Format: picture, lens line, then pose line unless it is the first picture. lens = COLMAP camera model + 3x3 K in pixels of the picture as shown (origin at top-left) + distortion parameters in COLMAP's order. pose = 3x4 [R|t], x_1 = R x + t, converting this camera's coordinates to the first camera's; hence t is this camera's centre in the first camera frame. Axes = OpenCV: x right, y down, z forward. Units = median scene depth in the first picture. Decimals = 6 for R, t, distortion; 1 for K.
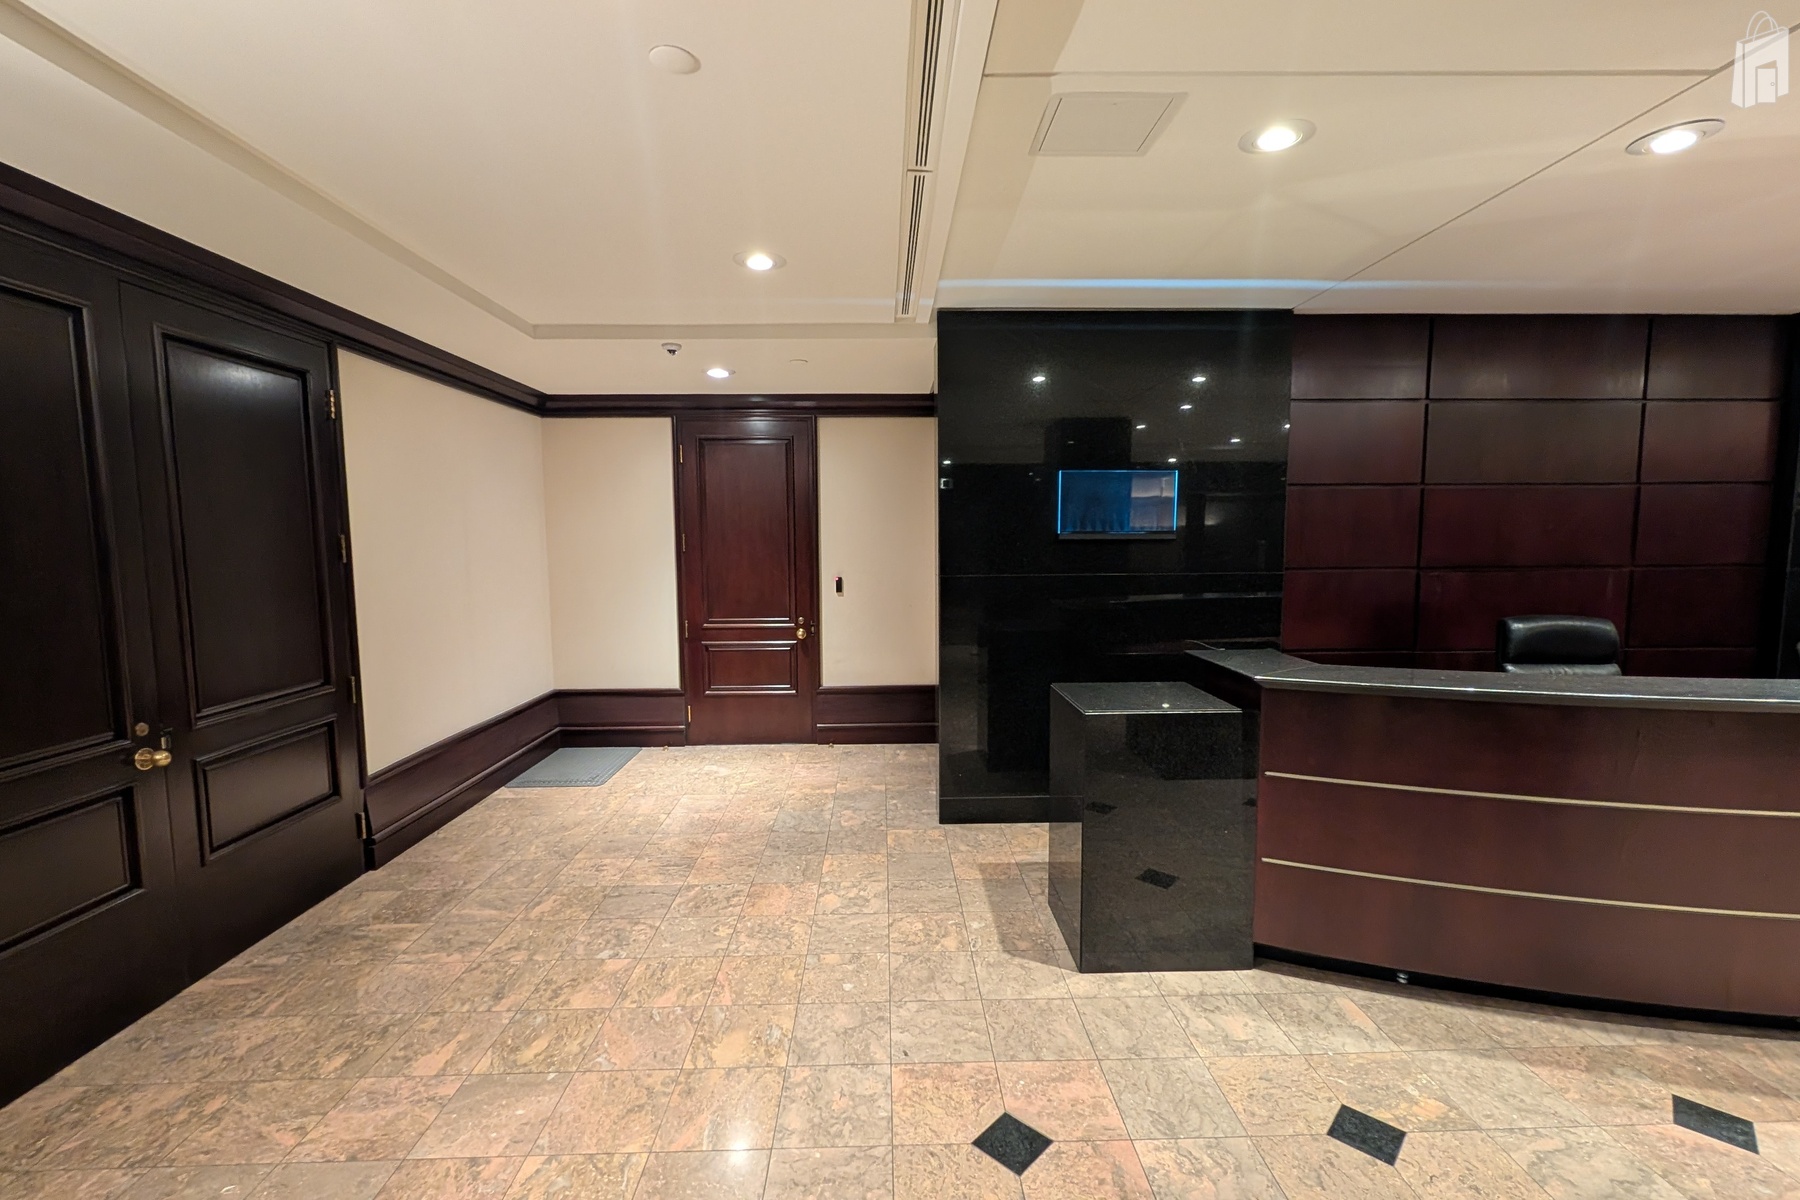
lens RADIAL K [[771.7, 0, 890.0], [0, 771.7, 610.4], [0, 0, 1]] dist [-0.001016, 0.000543]
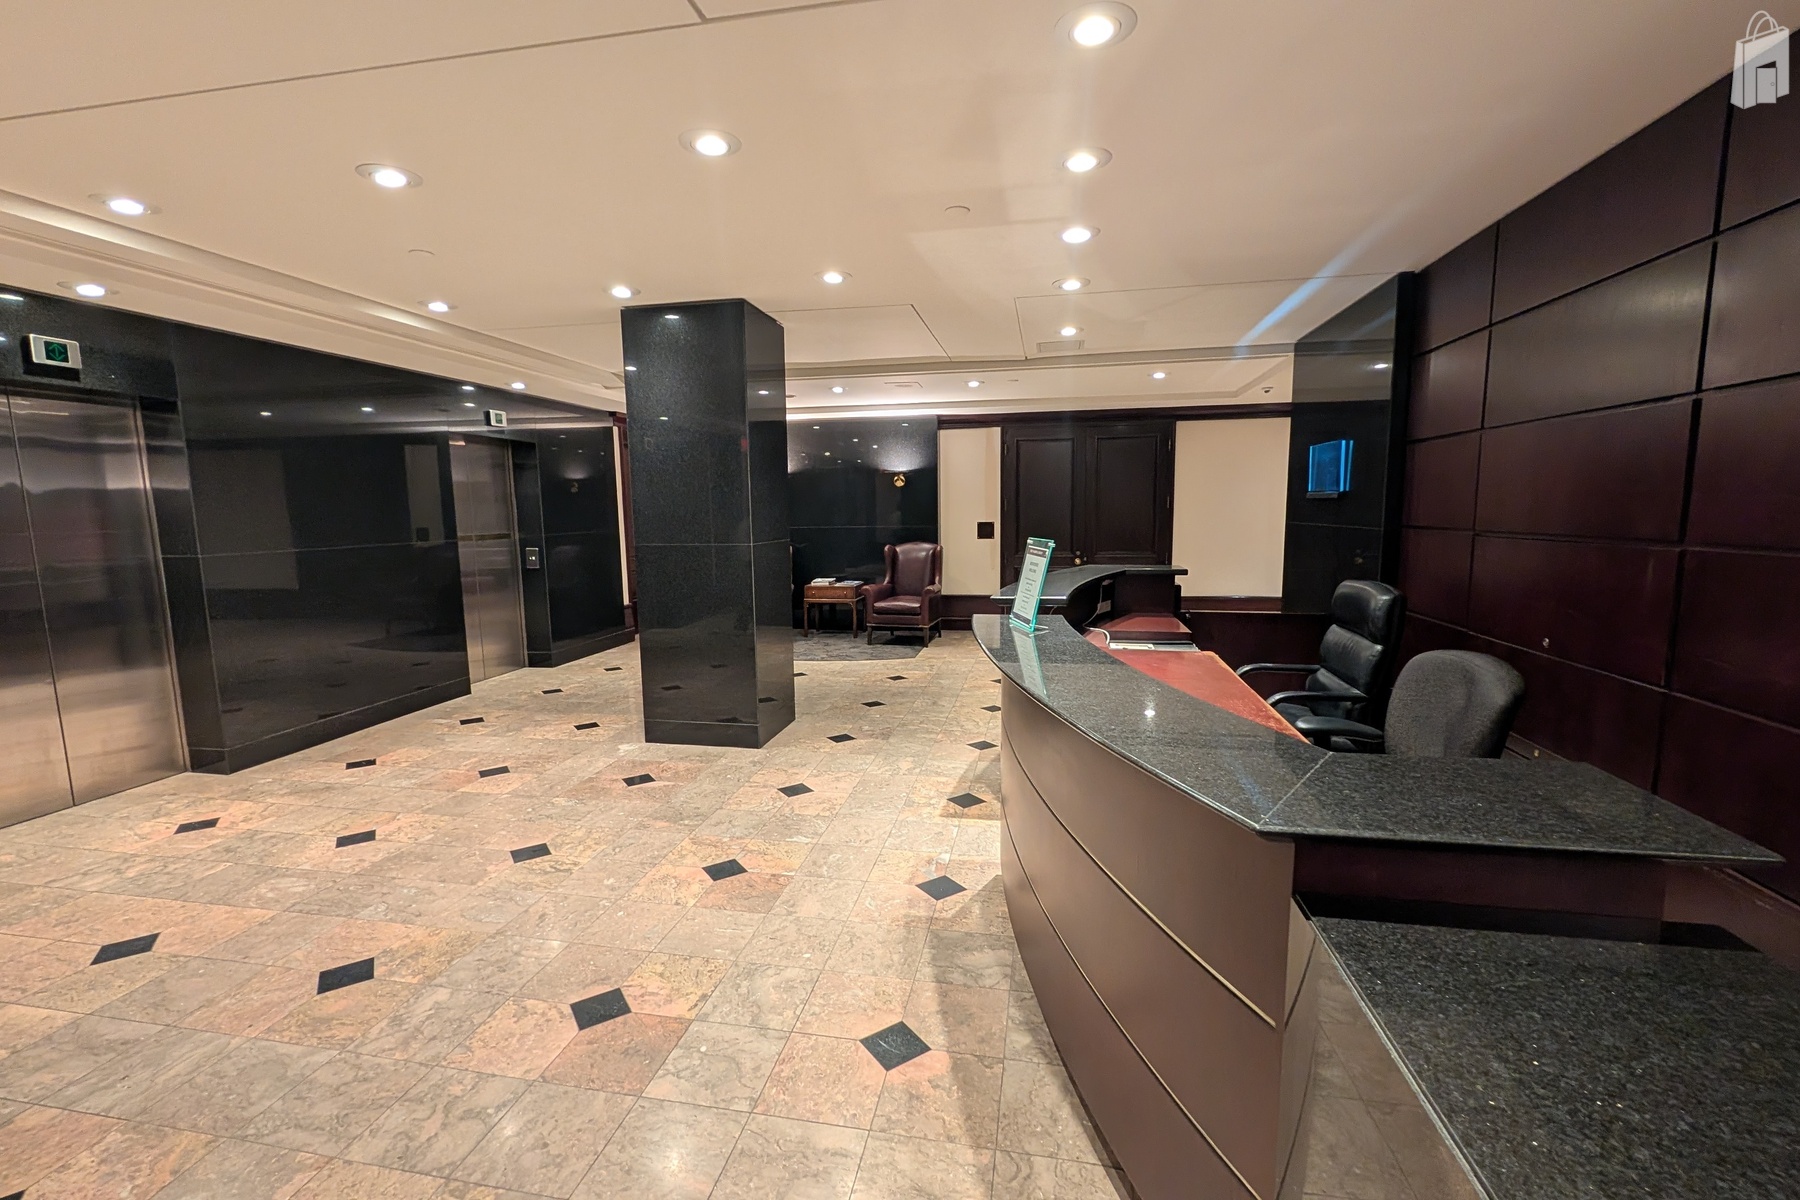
lens RADIAL K [[771.7, 0, 896.8], [0, 771.7, 610.3], [0, 0, 1]] dist [-0.001016, 0.000543]
pose [[-0.220729, 0.140510, -0.965161, 2.782472], [-0.071590, 0.984565, 0.159707, -0.098905], [0.972704, 0.104348, -0.207263, 0.976265]]
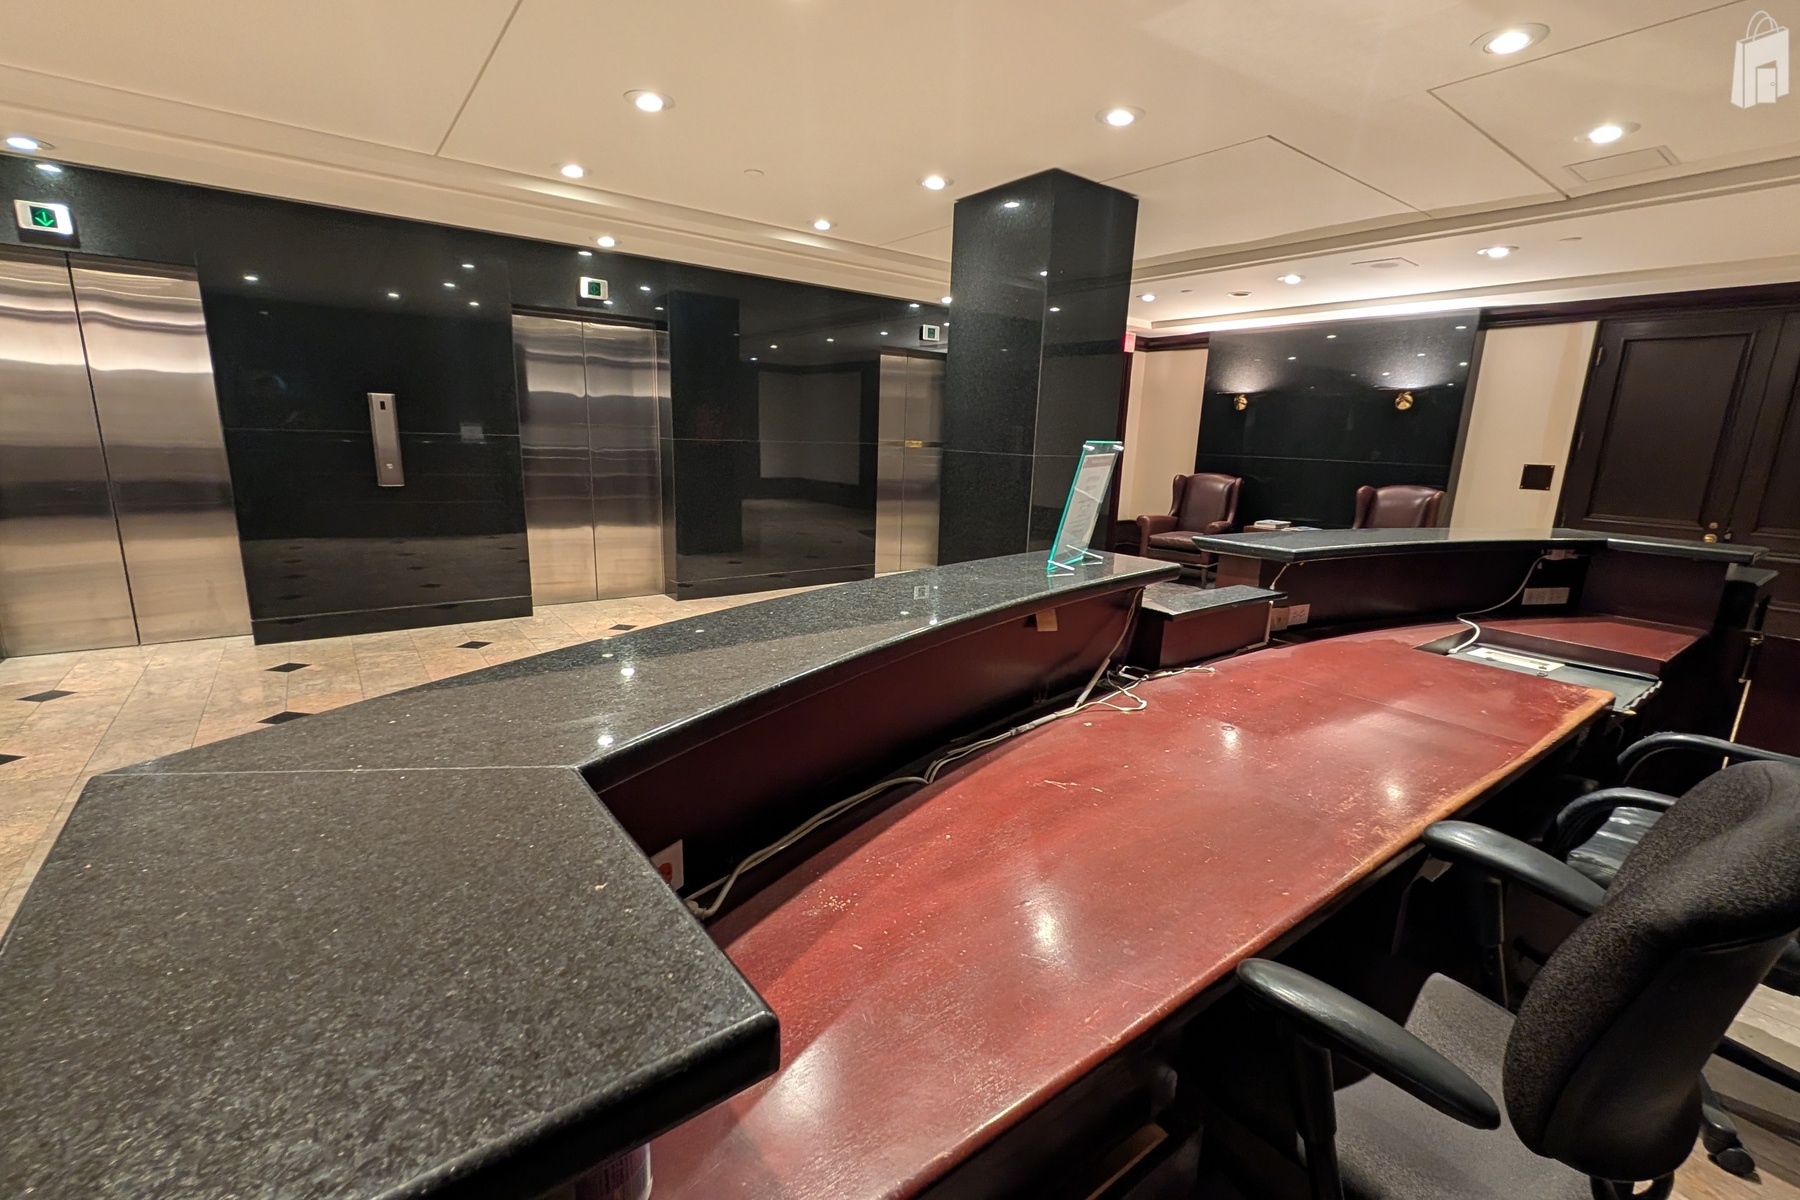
lens RADIAL K [[771.7, 0, 909.7], [0, 771.7, 611.0], [0, 0, 1]] dist [-0.001016, 0.000543]
pose [[-0.814909, 0.110463, -0.568965, 2.235553], [-0.079308, 0.951184, 0.298260, -0.091752], [0.574137, 0.288178, -0.766368, 1.481710]]
